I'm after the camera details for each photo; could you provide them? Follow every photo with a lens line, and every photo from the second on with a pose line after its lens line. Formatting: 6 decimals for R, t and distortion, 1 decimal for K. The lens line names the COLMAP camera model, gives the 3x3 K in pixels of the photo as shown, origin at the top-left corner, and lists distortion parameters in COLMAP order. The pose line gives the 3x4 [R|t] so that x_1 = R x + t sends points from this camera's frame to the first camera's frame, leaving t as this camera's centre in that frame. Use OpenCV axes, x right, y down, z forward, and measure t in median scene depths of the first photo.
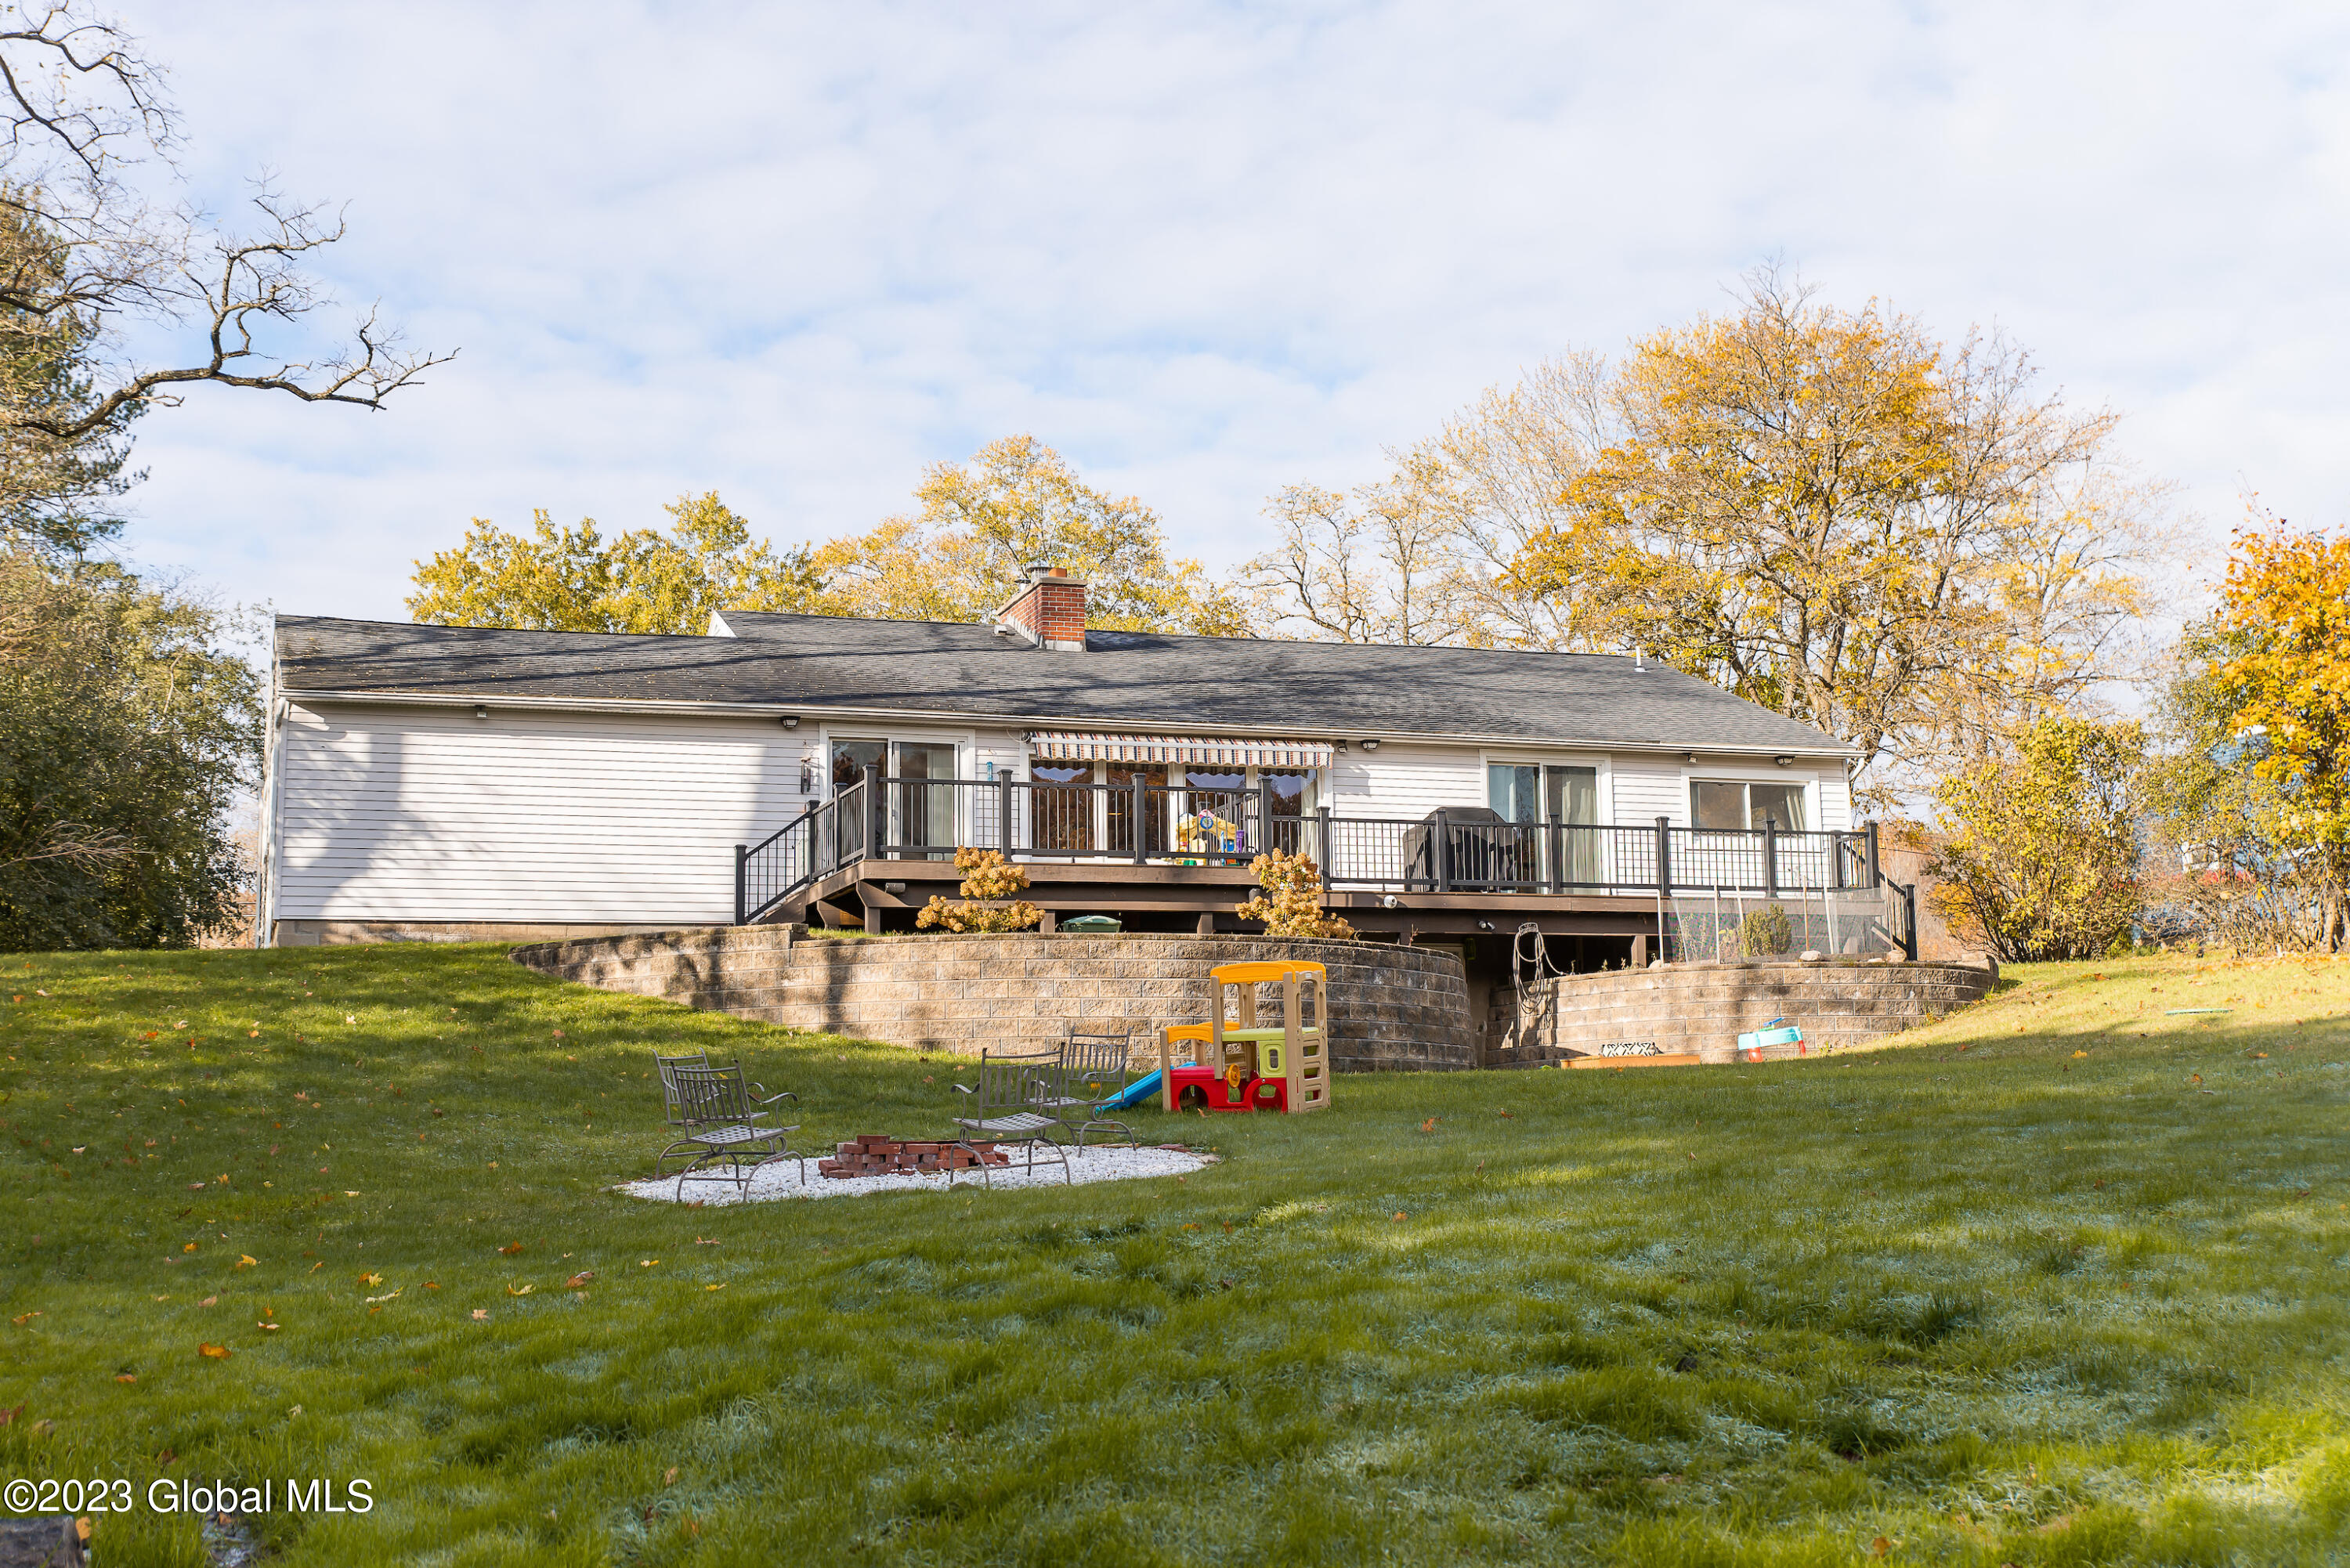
lens RADIAL K [[2888.0, 0, 1175.0], [0, 2888.0, 784.0], [0, 0, 1]] dist [-0.001826, -0.003317]
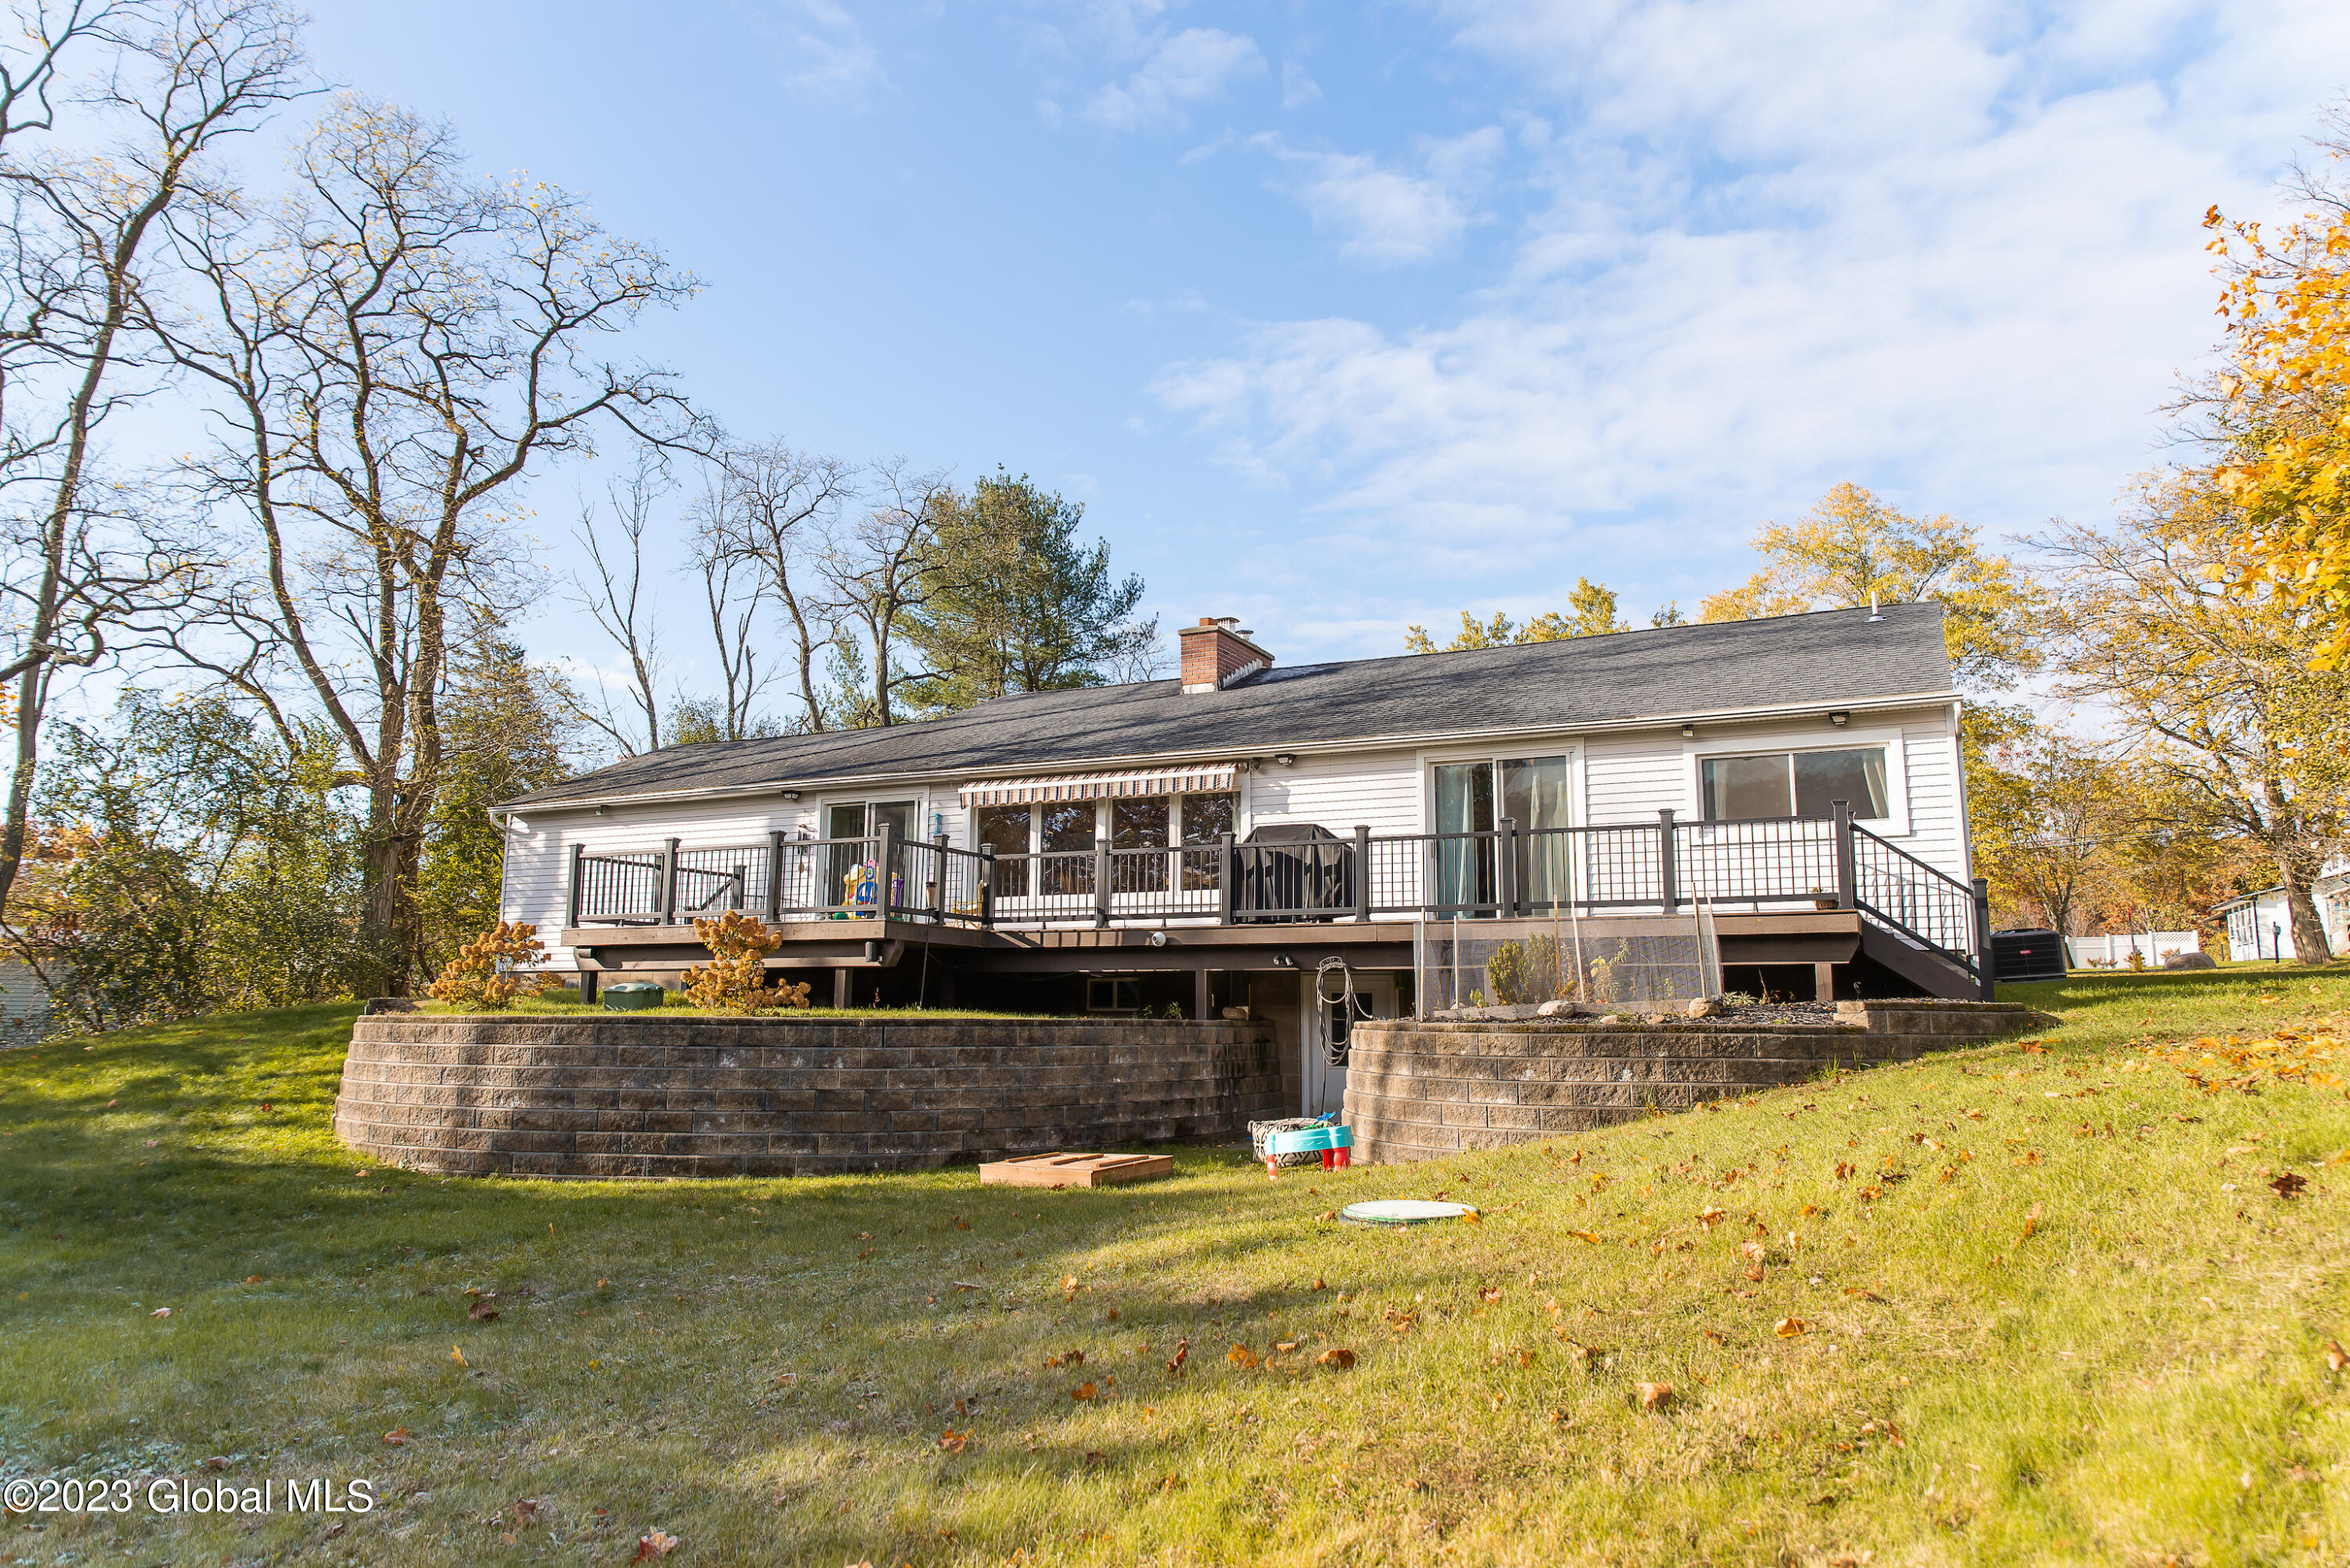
lens RADIAL K [[1599.4, 0, 1168.0], [0, 1599.4, 770.5], [0, 0, 1]] dist [-0.001486, -0.000755]
pose [[0.675666, -0.090875, -0.731585, 0.431606], [0.082440, 0.995463, -0.047515, 0.011684], [0.732583, -0.028208, 0.680092, 0.639018]]
